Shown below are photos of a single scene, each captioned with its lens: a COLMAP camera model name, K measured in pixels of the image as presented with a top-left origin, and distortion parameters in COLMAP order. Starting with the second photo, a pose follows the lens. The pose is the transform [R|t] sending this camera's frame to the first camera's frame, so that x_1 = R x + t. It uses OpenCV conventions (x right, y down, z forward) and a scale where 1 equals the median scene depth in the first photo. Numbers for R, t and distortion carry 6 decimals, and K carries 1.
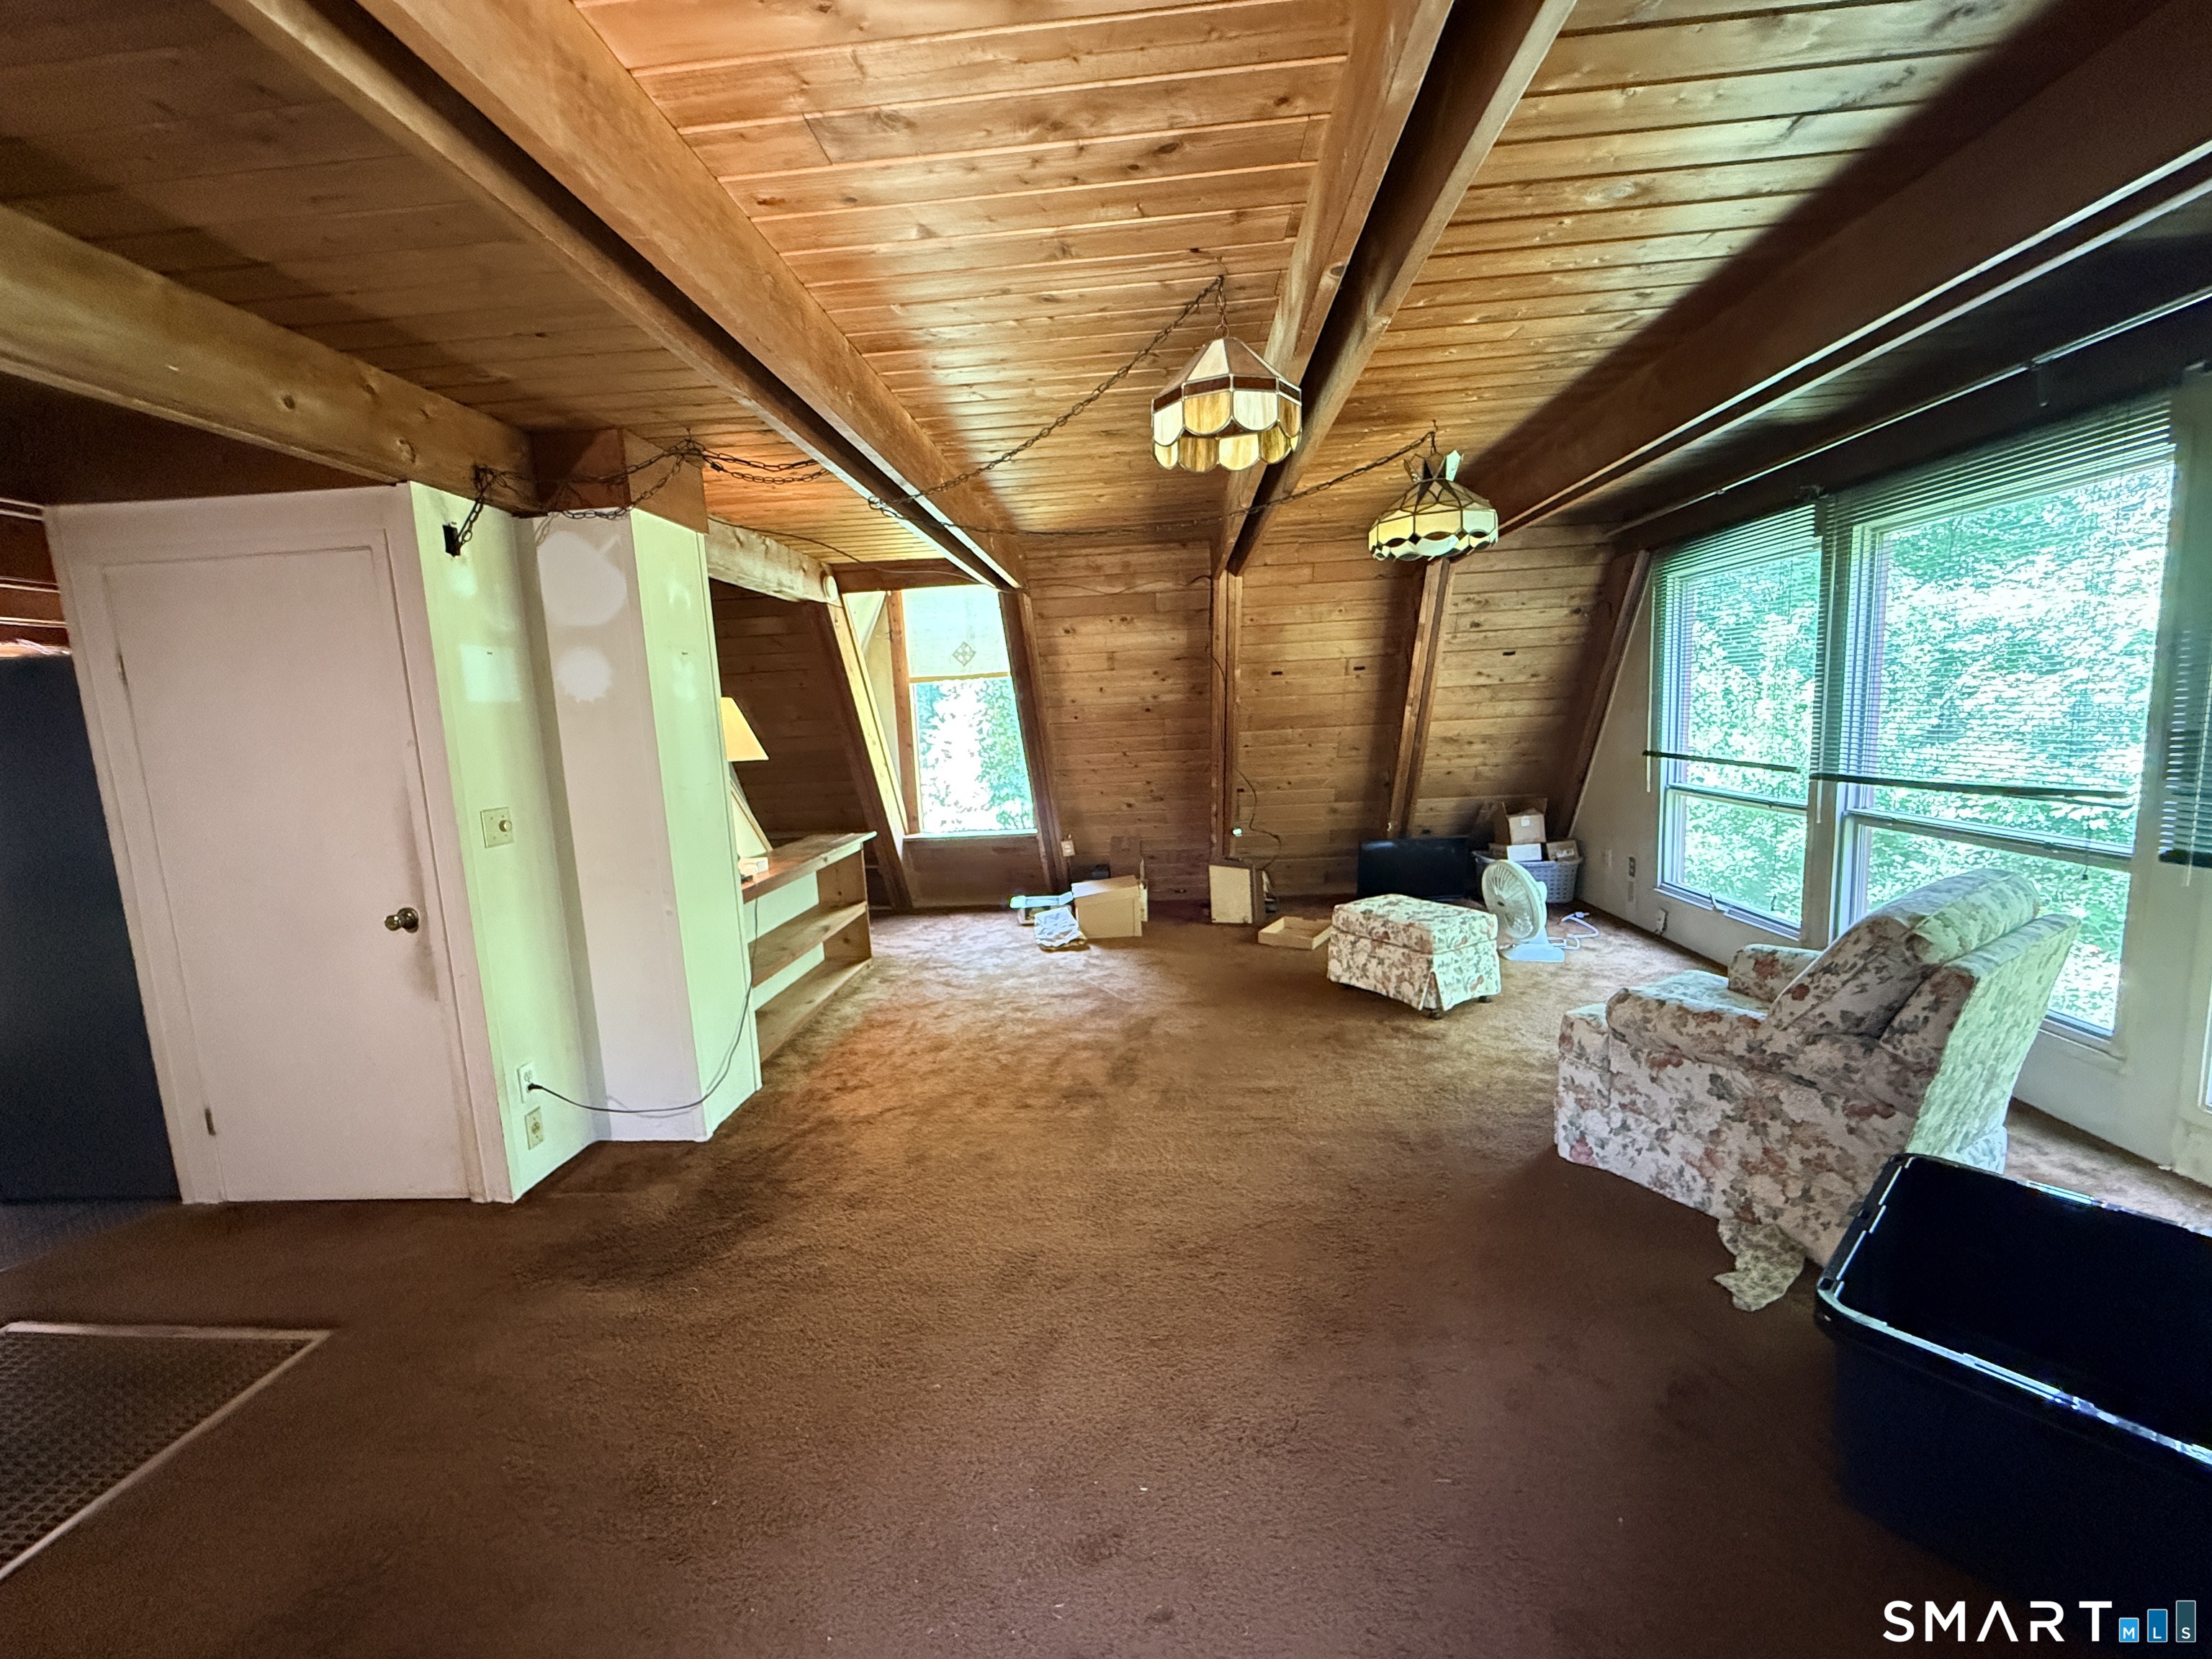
lens RADIAL K [[883.0, 0, 1096.8], [0, 883.0, 825.6], [0, 0, 1]] dist [0.000900, -0.000310]
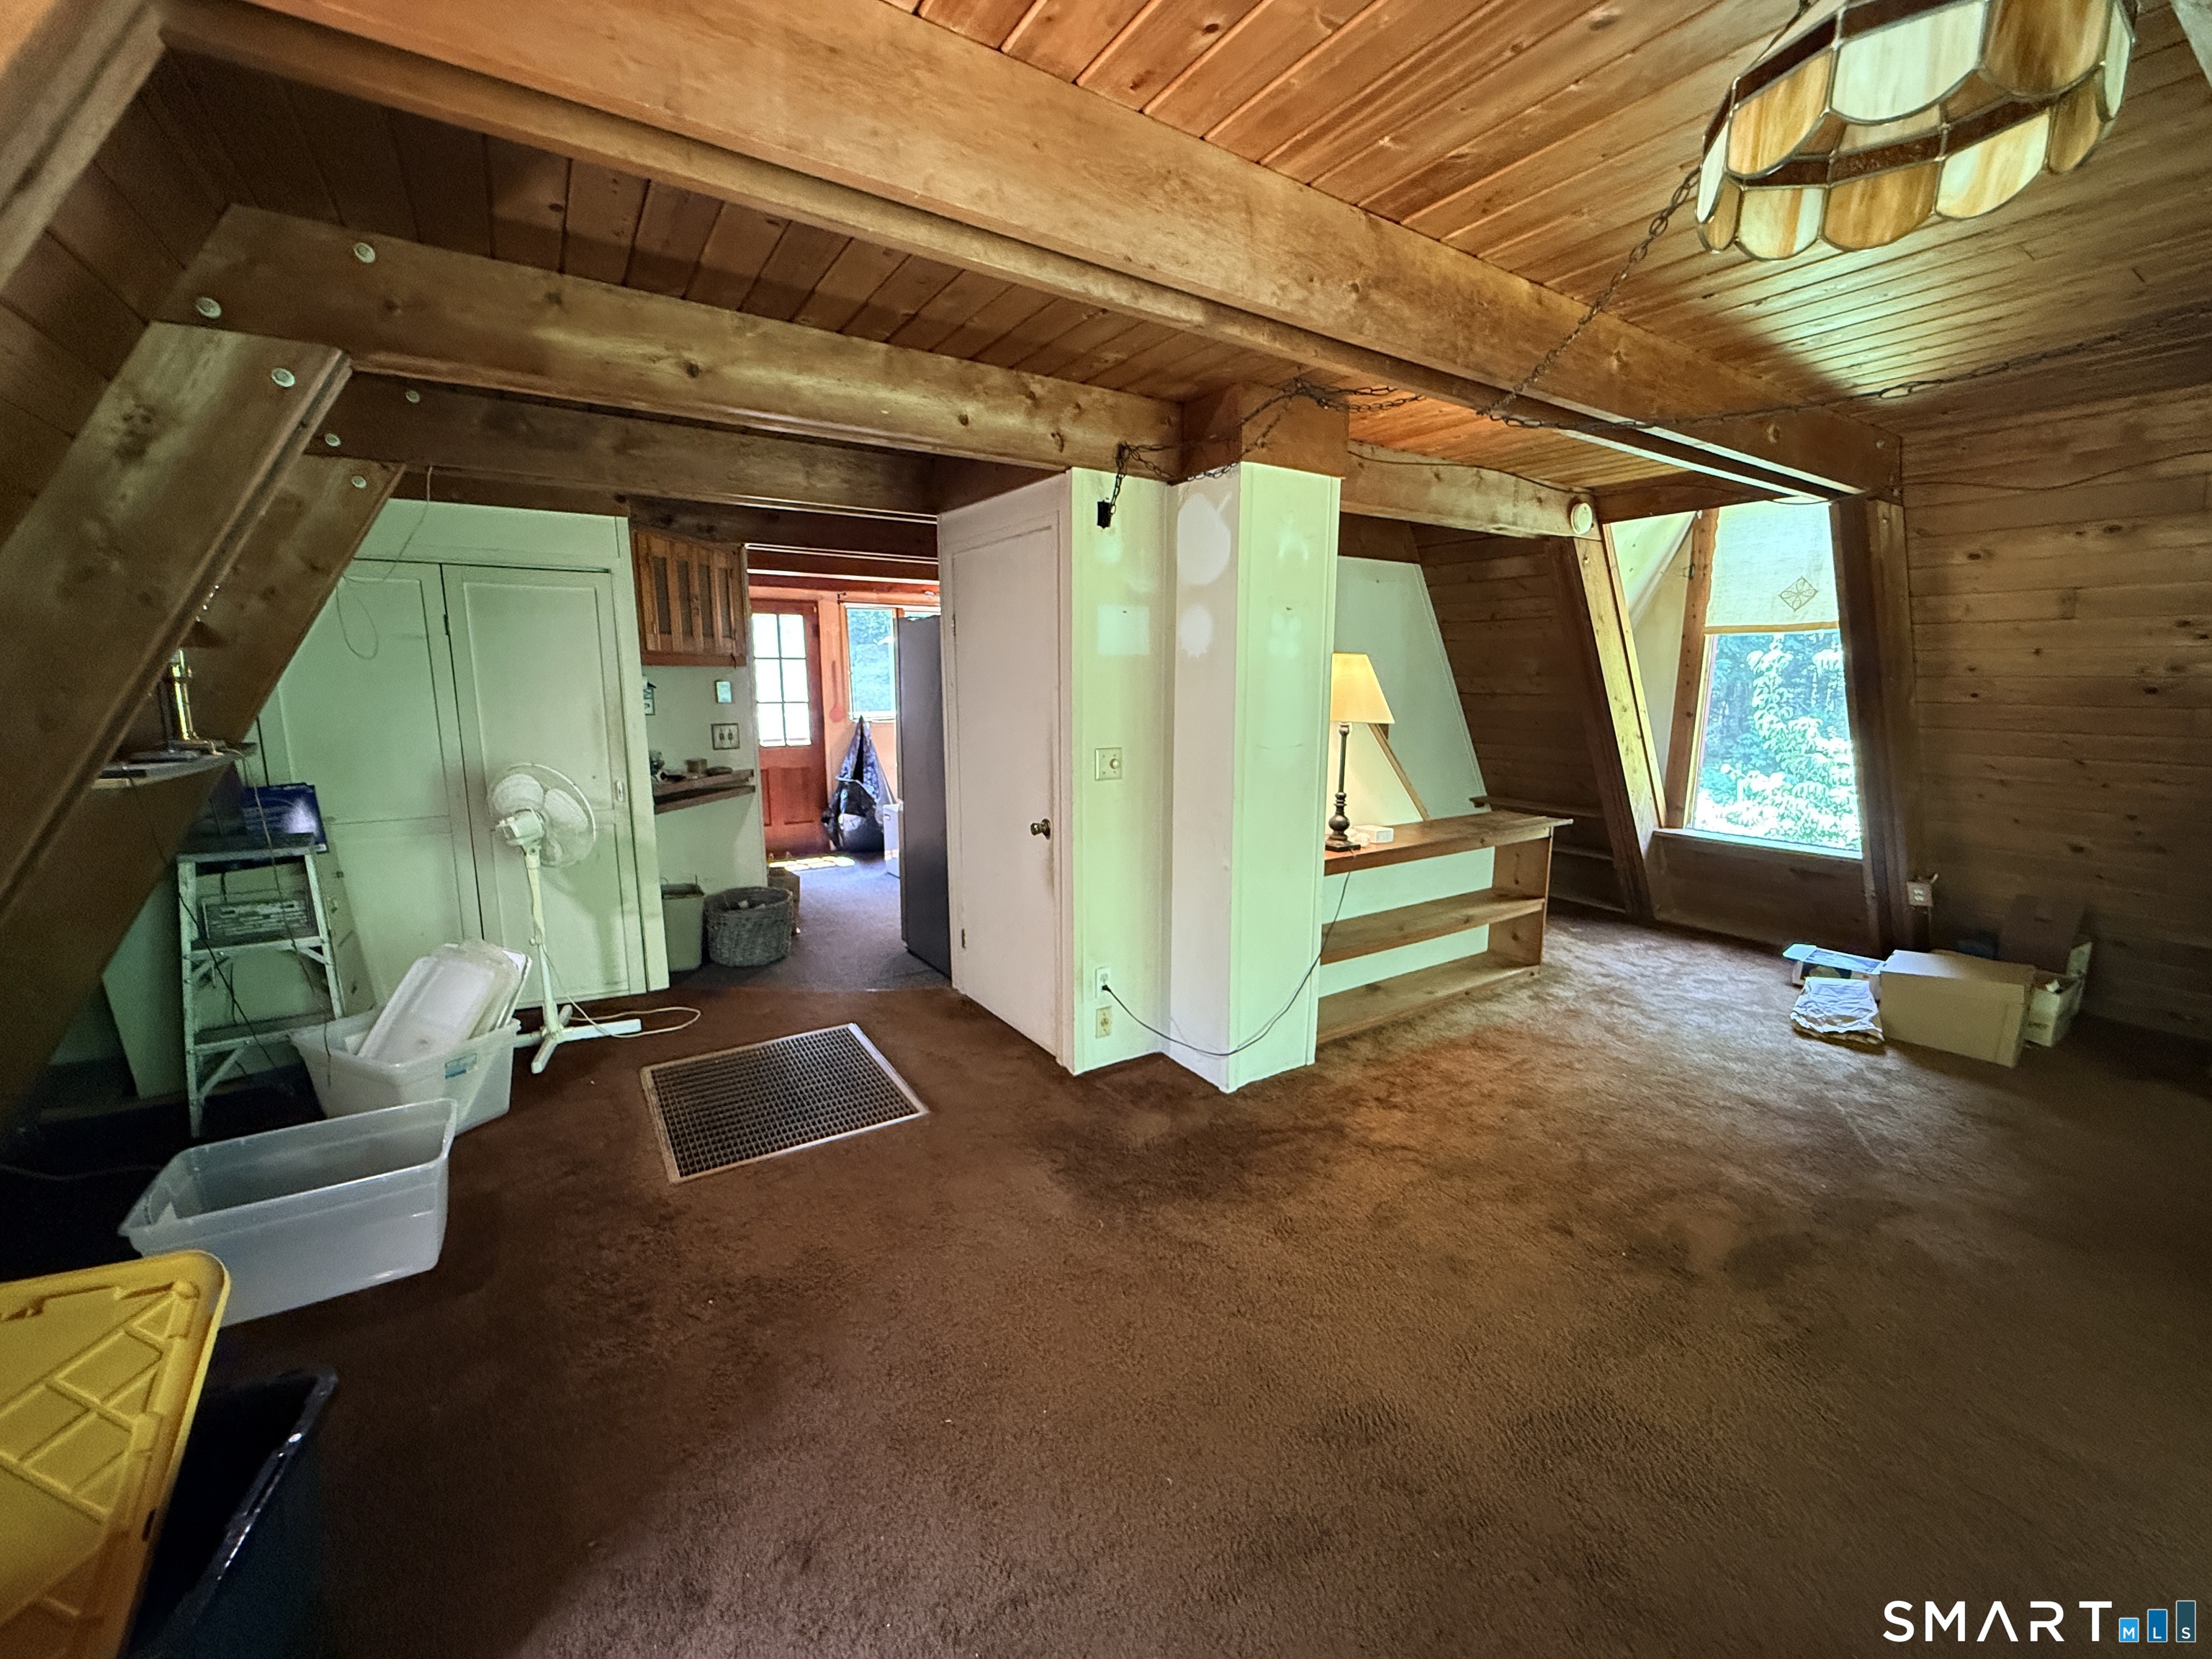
lens RADIAL K [[883.0, 0, 1099.8], [0, 883.0, 825.1], [0, 0, 1]] dist [0.000900, -0.000310]
pose [[0.603226, 0.184343, -0.775974, 0.165689], [-0.131743, 0.982588, 0.131013, -0.050363], [0.786614, 0.023199, 0.617009, 0.200529]]
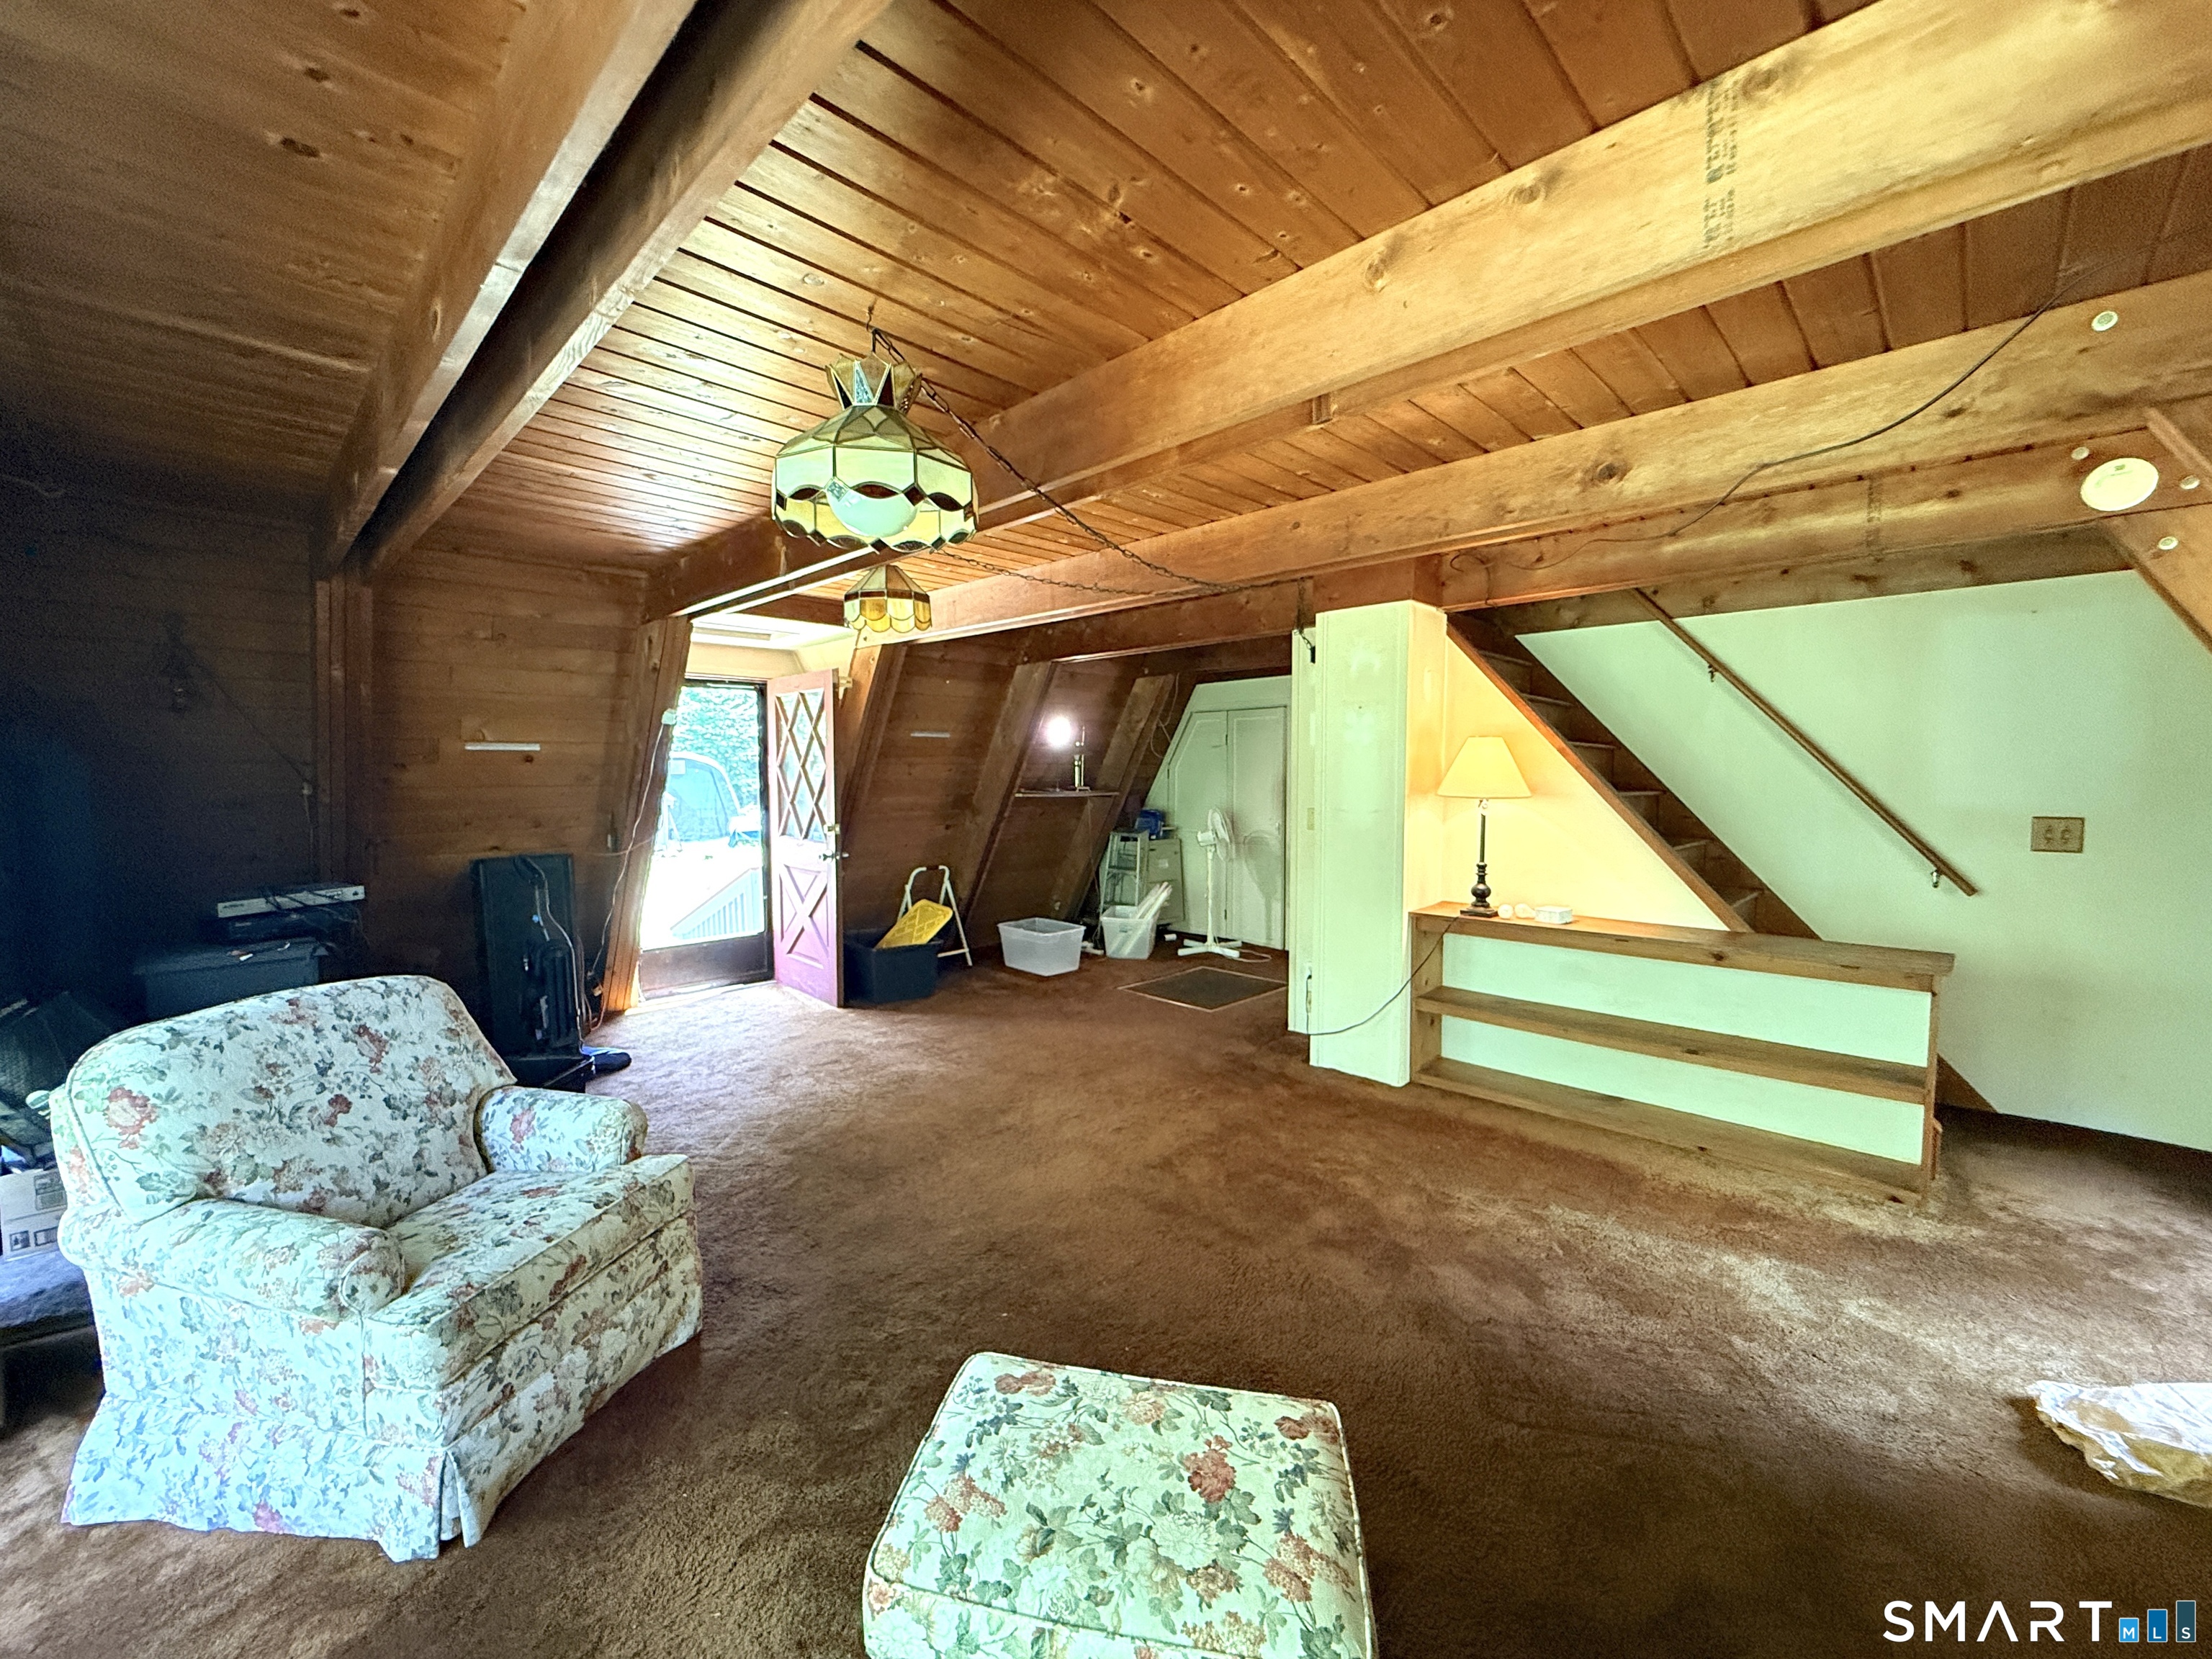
lens RADIAL K [[883.0, 0, 1096.4], [0, 883.0, 829.4], [0, 0, 1]] dist [0.000900, -0.000310]
pose [[-0.653135, 0.102863, -0.750223, 0.623789], [-0.057028, 0.981236, 0.184185, -0.192013], [0.755091, 0.163081, -0.635013, 1.269790]]
